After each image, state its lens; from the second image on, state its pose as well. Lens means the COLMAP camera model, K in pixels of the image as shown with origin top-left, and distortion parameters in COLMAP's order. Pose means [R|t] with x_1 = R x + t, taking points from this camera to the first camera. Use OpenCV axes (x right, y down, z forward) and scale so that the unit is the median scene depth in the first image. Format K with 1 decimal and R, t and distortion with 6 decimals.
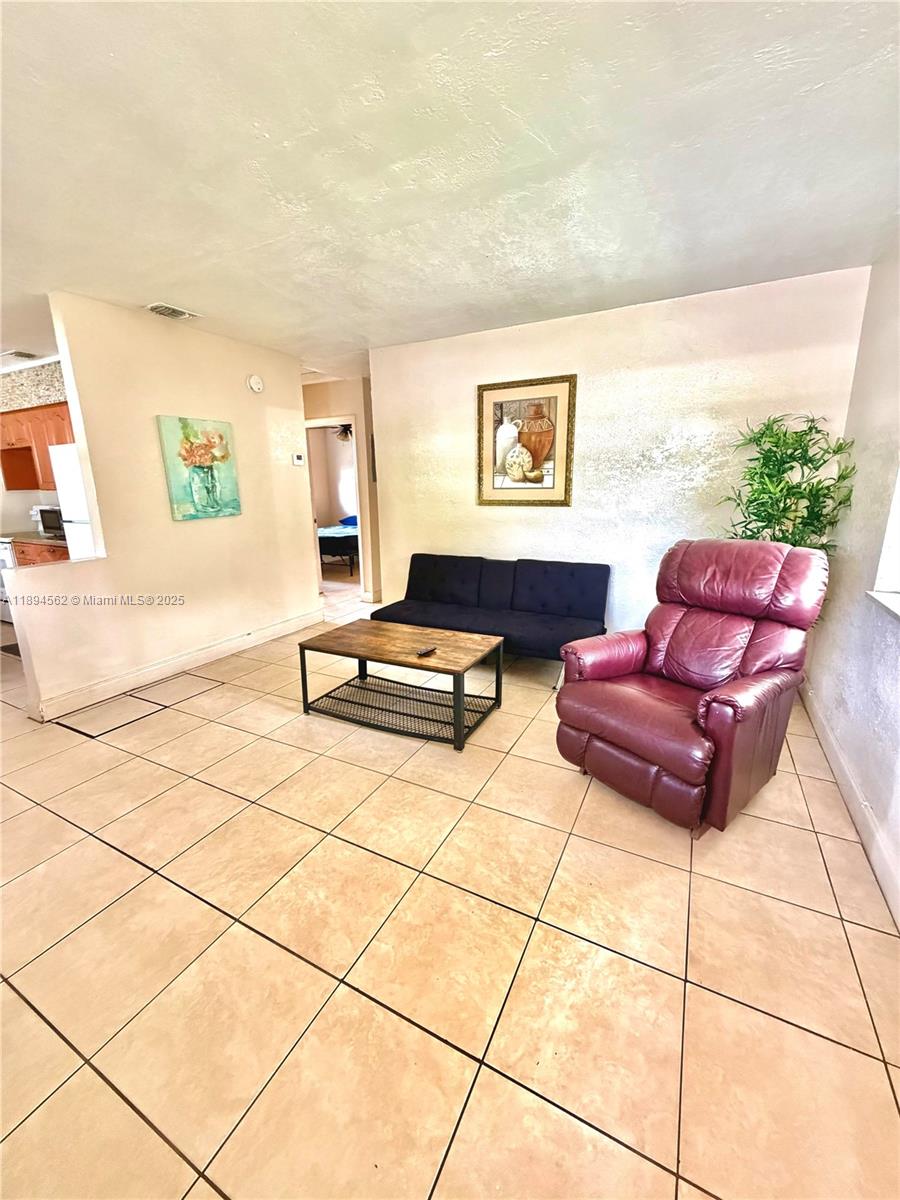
lens RADIAL K [[478.5, 0, 448.1], [0, 478.5, 597.8], [0, 0, 1]] dist [0.001409, -0.000866]
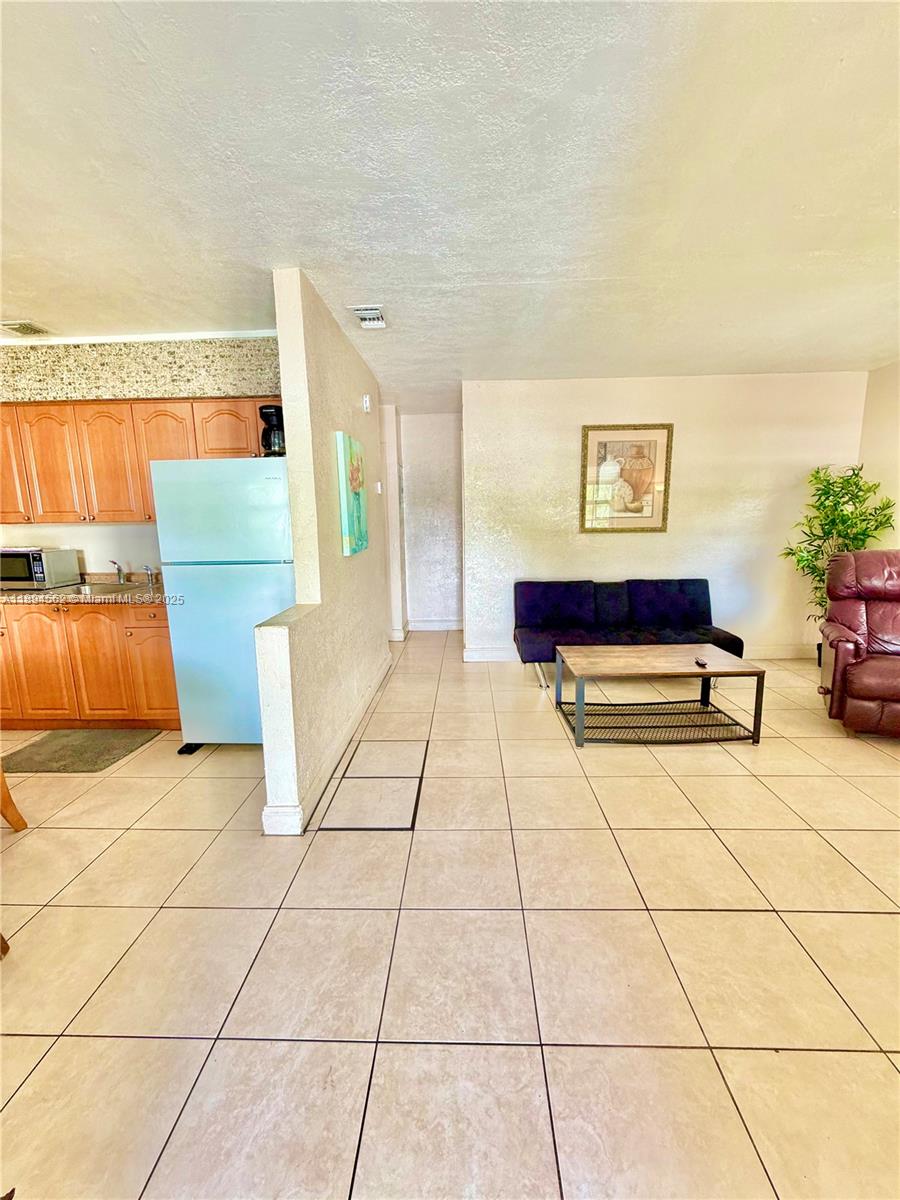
lens RADIAL K [[478.5, 0, 452.4], [0, 478.5, 598.2], [0, 0, 1]] dist [0.001409, -0.000866]
pose [[0.900066, -0.074569, 0.429325, -0.741364], [0.104686, 0.993397, -0.046929, -0.029536], [-0.422991, 0.087184, 0.901930, 0.174726]]
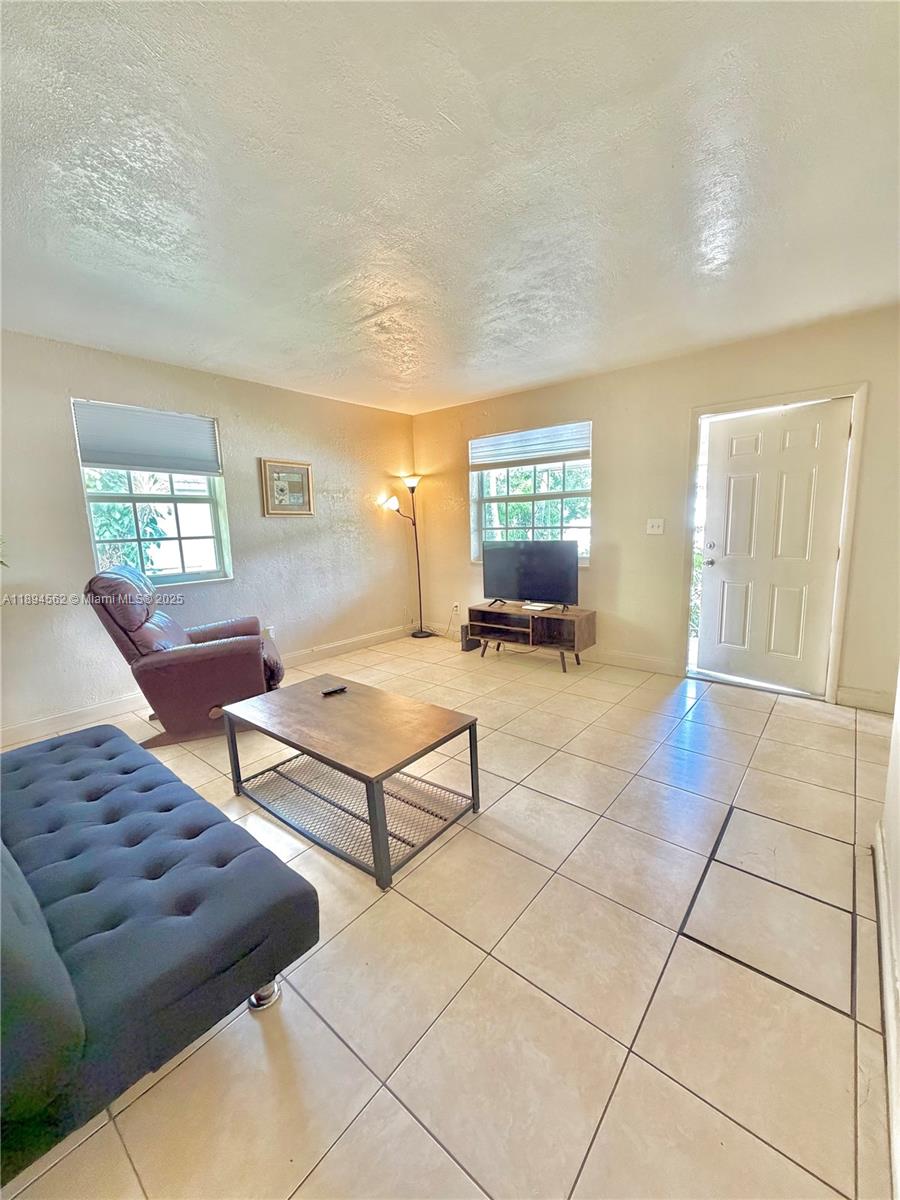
lens RADIAL K [[478.5, 0, 451.5], [0, 478.5, 598.7], [0, 0, 1]] dist [0.001409, -0.000866]
pose [[-0.977528, 0.009657, 0.210585, -0.339656], [0.089870, 0.922715, 0.374861, -0.278139], [-0.190690, 0.385362, -0.902847, 1.258084]]
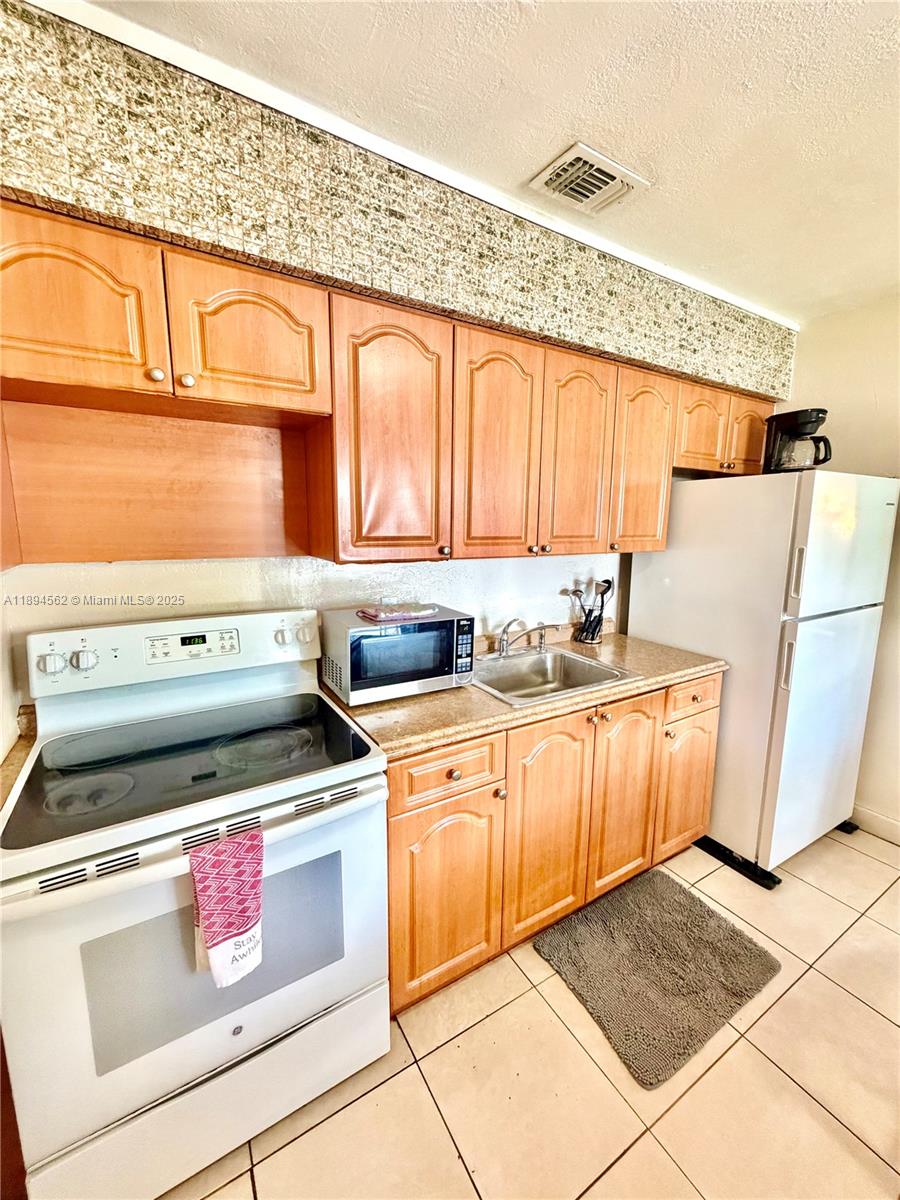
lens RADIAL K [[478.5, 0, 448.7], [0, 478.5, 600.9], [0, 0, 1]] dist [0.001409, -0.000866]
pose [[0.512684, -0.127348, 0.849081, -1.385132], [0.185104, 0.982077, 0.035527, -0.251487], [-0.838386, 0.138954, 0.527067, 0.993646]]
